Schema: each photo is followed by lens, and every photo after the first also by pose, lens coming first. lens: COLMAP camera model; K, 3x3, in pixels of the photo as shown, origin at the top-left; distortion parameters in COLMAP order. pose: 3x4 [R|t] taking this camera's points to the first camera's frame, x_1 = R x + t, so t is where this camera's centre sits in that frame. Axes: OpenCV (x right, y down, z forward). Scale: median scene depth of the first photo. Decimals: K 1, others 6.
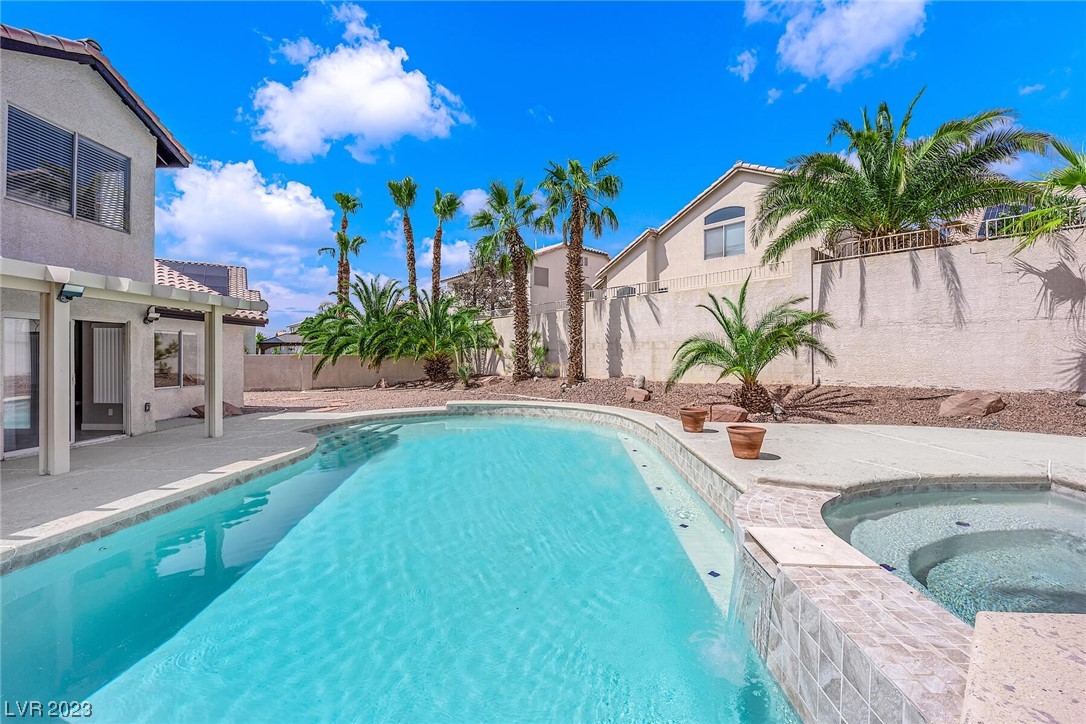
lens RADIAL K [[437.1, 0, 545.6], [0, 437.1, 361.0], [0, 0, 1]] dist [-0.007712, -0.002470]
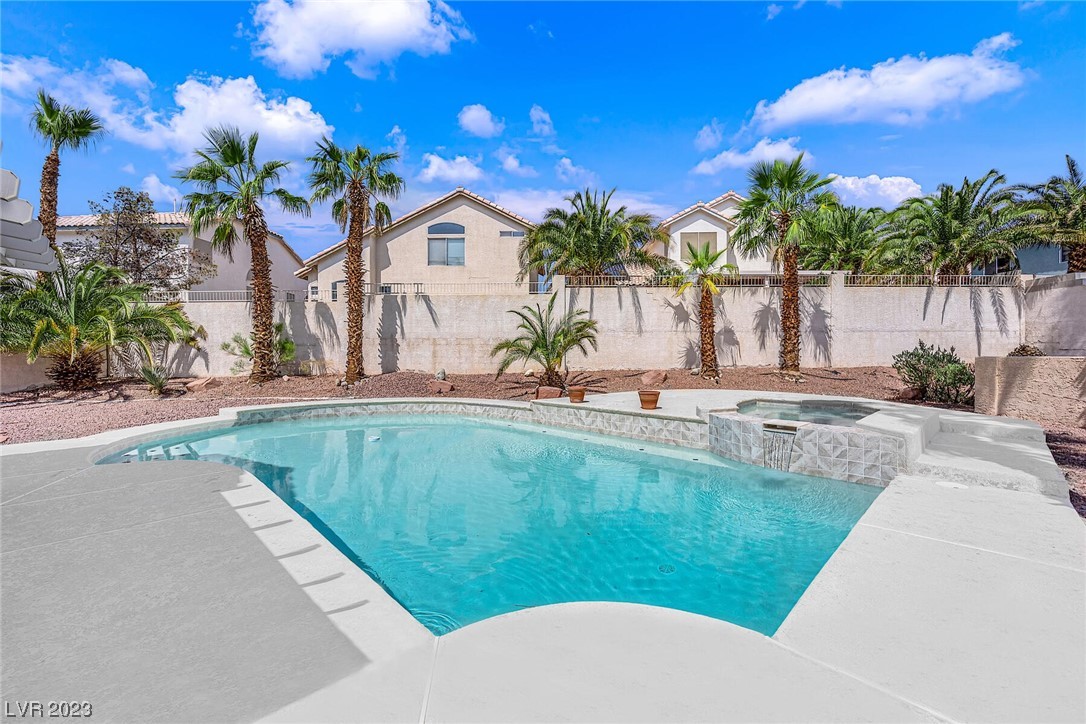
lens RADIAL K [[437.1, 0, 541.7], [0, 437.1, 358.0], [0, 0, 1]] dist [-0.007712, -0.002470]
pose [[0.677722, -0.007848, 0.735277, -0.393543], [0.010853, 0.999941, 0.000669, 0.007989], [-0.735239, 0.007526, 0.677767, 0.063474]]
